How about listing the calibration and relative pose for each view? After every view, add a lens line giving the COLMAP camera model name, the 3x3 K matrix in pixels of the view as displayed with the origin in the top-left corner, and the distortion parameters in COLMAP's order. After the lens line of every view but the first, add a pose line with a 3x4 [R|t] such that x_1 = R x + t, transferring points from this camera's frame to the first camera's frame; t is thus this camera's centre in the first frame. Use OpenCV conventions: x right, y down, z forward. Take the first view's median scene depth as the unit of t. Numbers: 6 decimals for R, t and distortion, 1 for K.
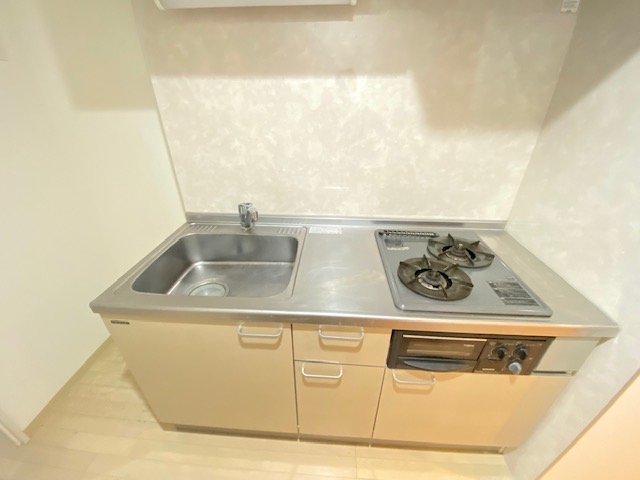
lens RADIAL K [[264.4, 0, 320.0], [0, 264.4, 240.0], [0, 0, 1]] dist [0.035313, -0.025331]
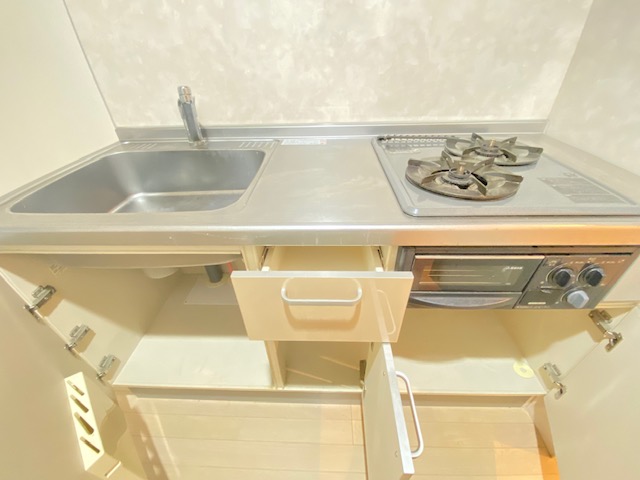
lens RADIAL K [[264.4, 0, 320.0], [0, 264.4, 240.0], [0, 0, 1]] dist [0.035313, -0.025331]
pose [[0.999179, -0.039278, 0.009884, 0.048769], [0.037828, 0.992198, 0.118796, 0.154783], [-0.014473, -0.118325, 0.992869, 0.241589]]
